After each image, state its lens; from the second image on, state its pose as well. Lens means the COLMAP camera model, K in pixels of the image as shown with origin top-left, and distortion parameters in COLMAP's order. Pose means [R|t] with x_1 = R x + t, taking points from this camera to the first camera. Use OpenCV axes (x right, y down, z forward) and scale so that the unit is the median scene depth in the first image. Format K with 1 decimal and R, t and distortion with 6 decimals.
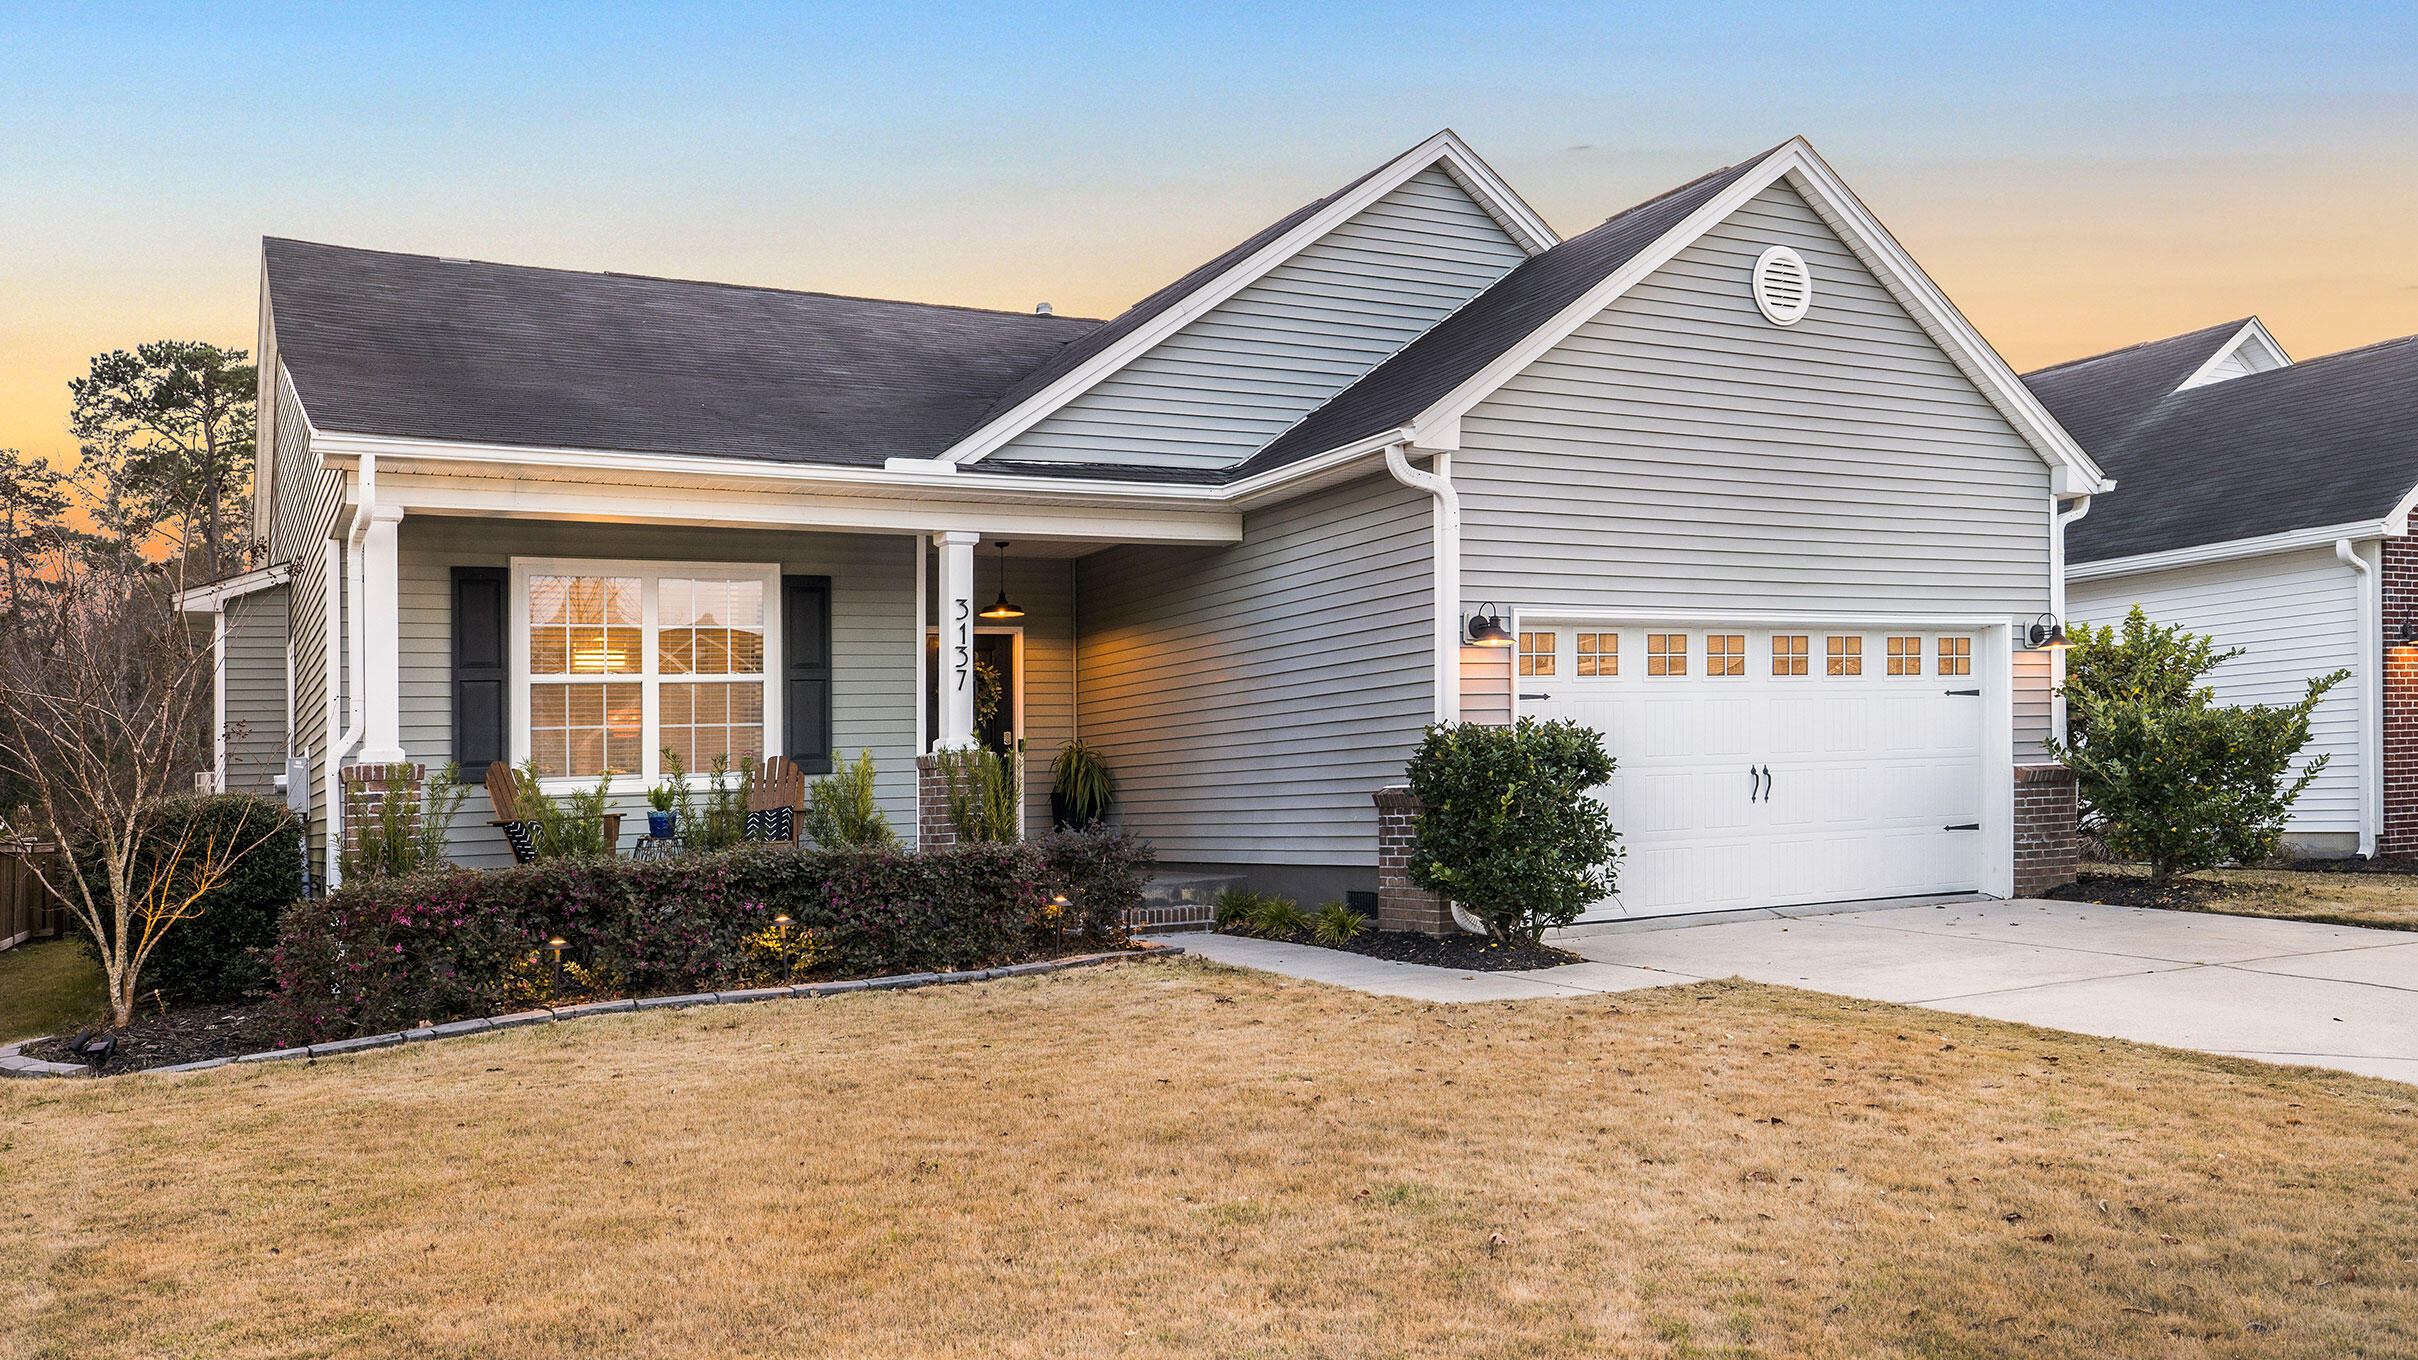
lens RADIAL K [[1874.6, 0, 1212.8], [0, 1874.6, 680.0], [0, 0, 1]] dist [-0.002847, 0.000828]
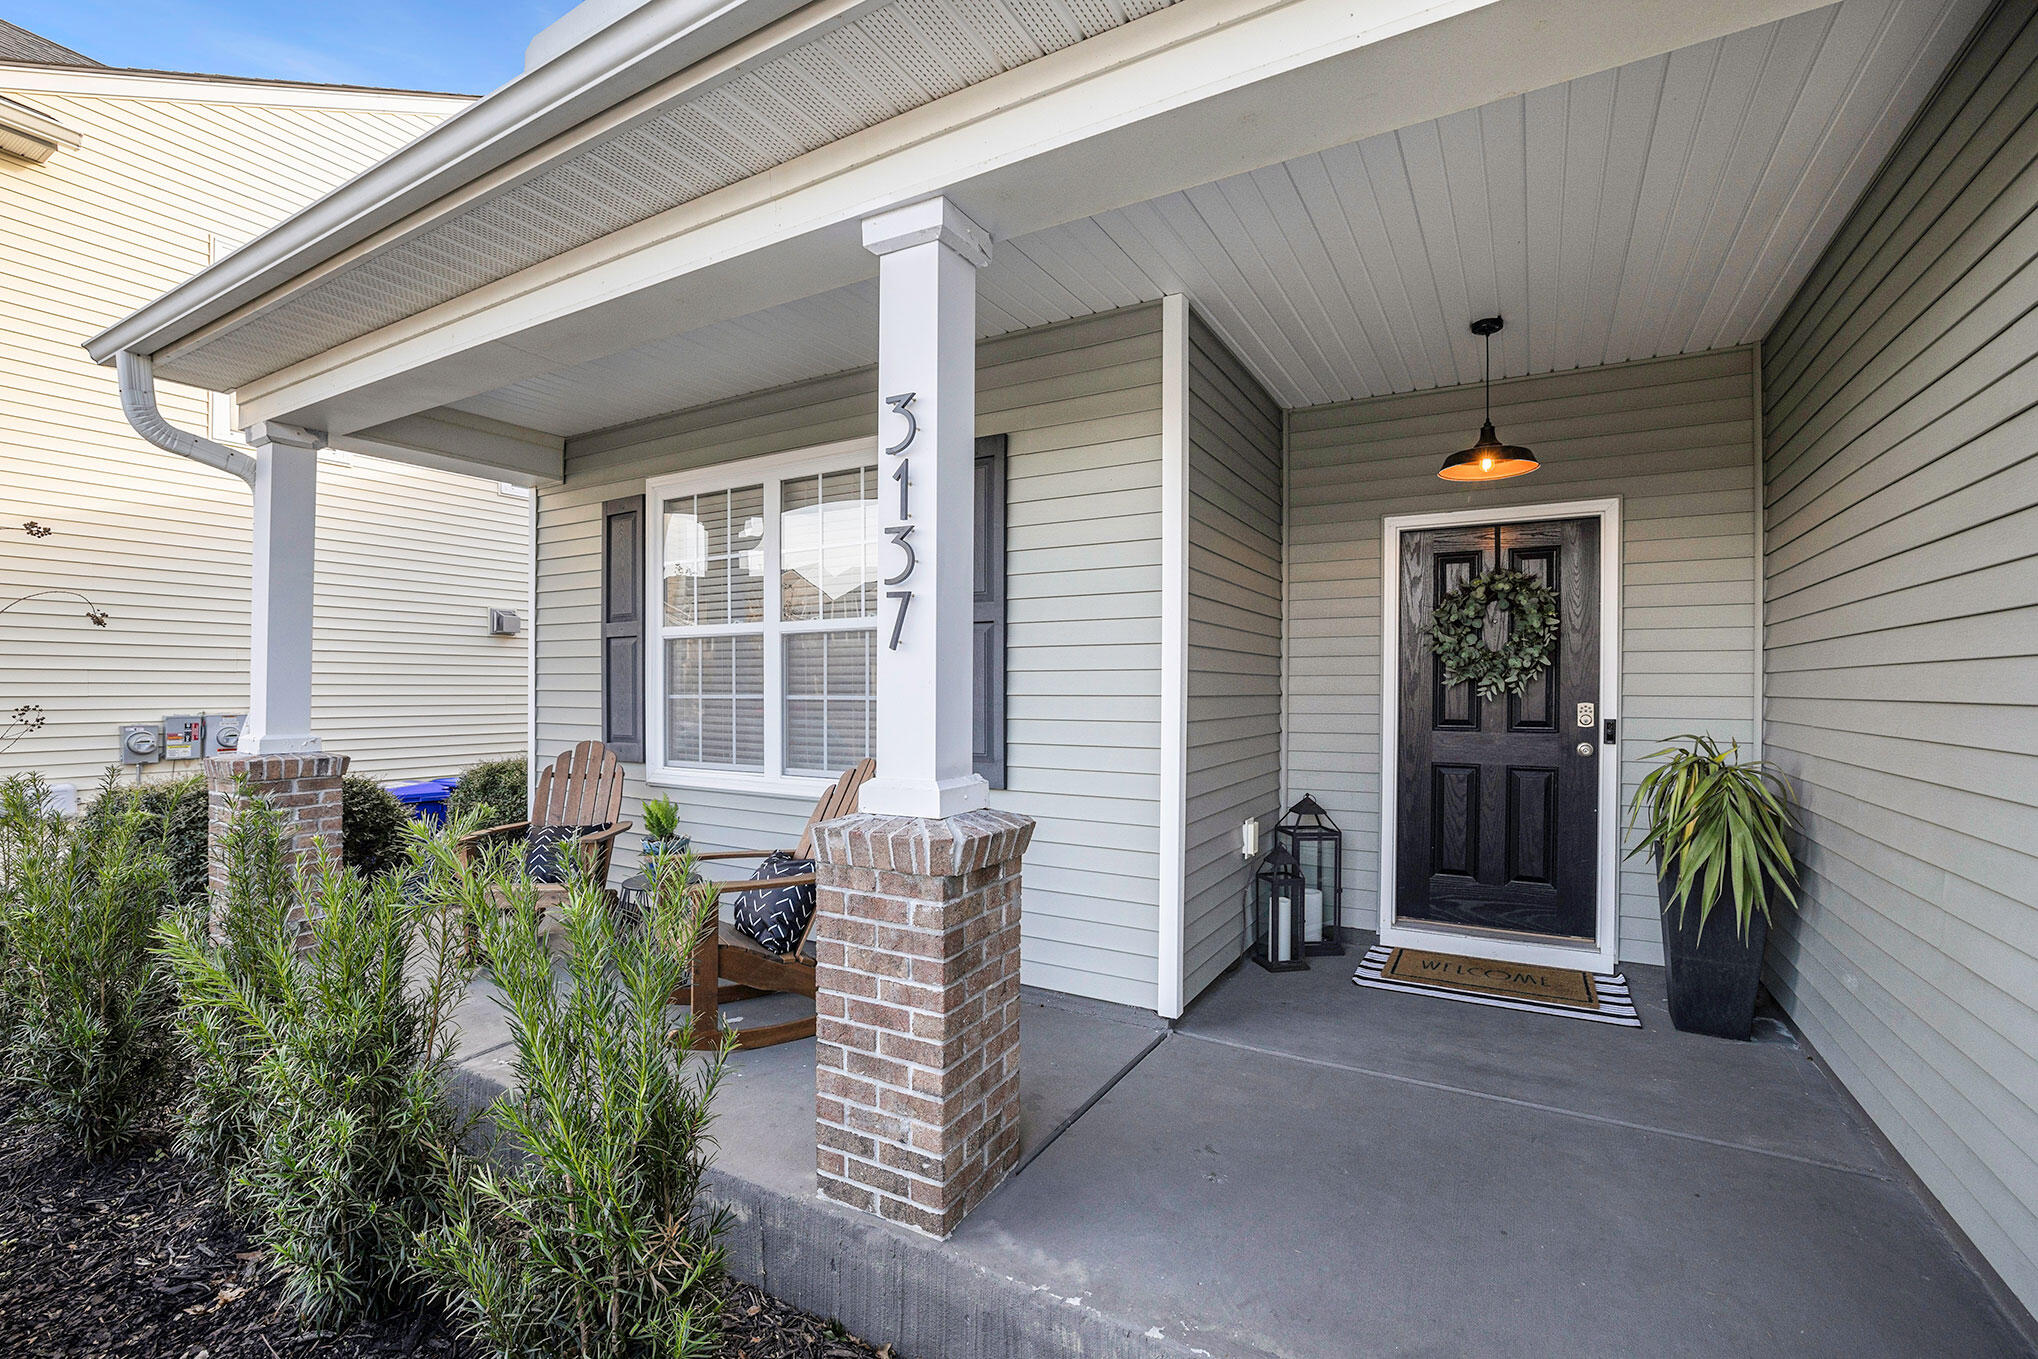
lens RADIAL K [[869.3, 0, 1012.1], [0, 869.3, 677.2], [0, 0, 1]] dist [-0.001010, -0.000021]
pose [[0.513250, 0.033247, -0.857595, 0.020897], [0.032237, 0.997797, 0.057976, 0.001490], [0.857633, -0.057402, 0.511048, 0.929418]]
